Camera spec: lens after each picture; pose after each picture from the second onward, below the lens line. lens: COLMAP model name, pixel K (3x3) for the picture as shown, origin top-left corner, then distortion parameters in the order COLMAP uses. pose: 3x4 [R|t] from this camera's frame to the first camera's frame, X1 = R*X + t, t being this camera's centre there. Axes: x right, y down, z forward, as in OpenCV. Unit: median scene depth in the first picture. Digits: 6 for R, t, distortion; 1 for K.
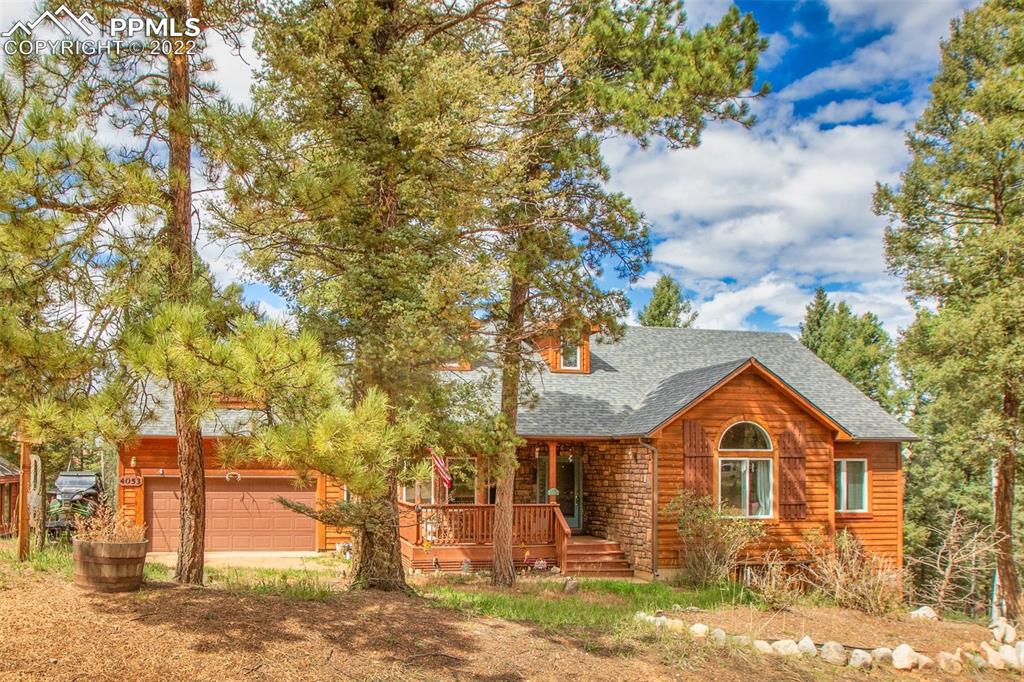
lens RADIAL K [[543.1, 0, 512.0], [0, 543.1, 341.0], [0, 0, 1]] dist [-0.025093, 0.000317]
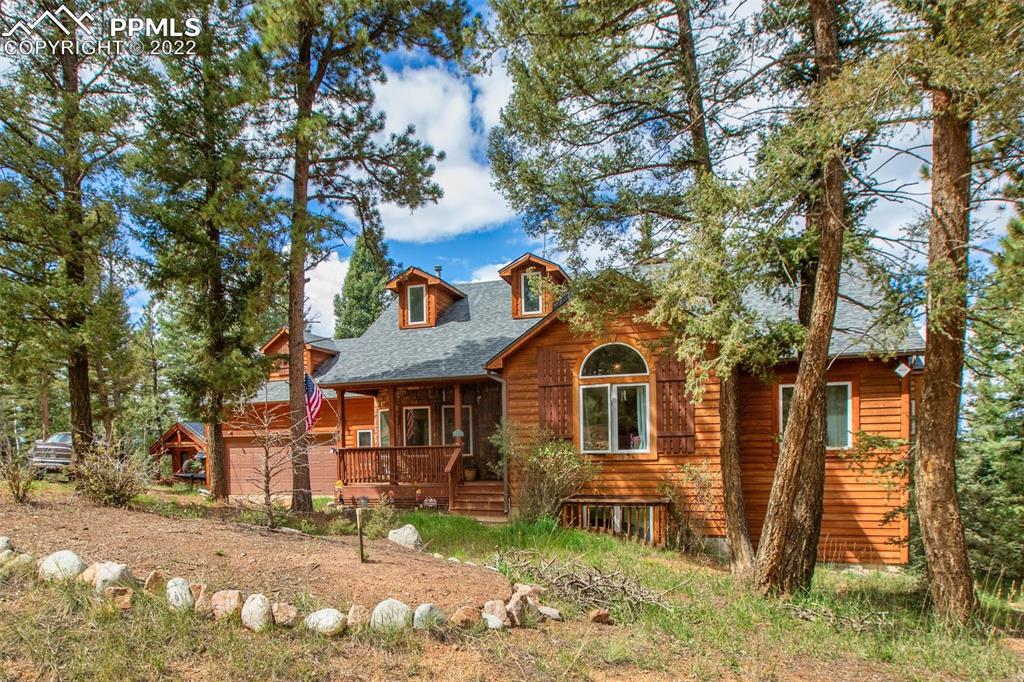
lens RADIAL K [[519.4, 0, 512.0], [0, 519.4, 341.0], [0, 0, 1]] dist [-0.013725, 0.000271]
pose [[0.930996, -0.095017, -0.352445, 0.569265], [0.111781, 0.993353, 0.027470, 0.103995], [0.347493, -0.064971, 0.935429, 0.165127]]
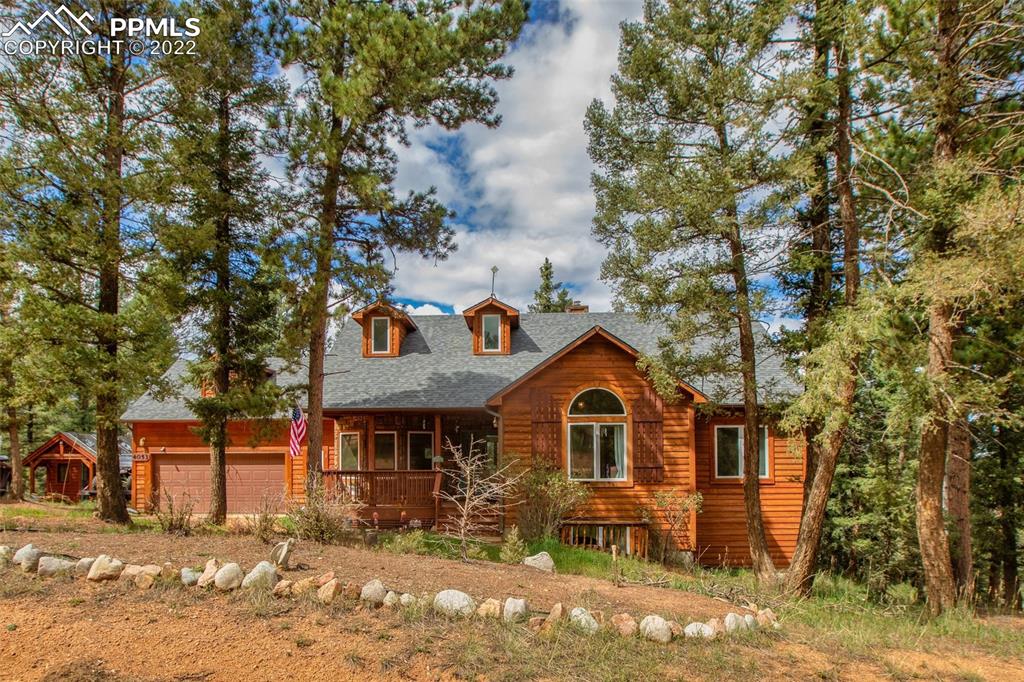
lens RADIAL K [[475.0, 0, 512.0], [0, 475.0, 341.0], [0, 0, 1]] dist [-0.020670, 0.001230]
pose [[0.986671, -0.051783, -0.154270, 0.410459], [0.051173, 0.998658, -0.007927, 0.056432], [0.154473, -0.000073, 0.987997, 0.070273]]
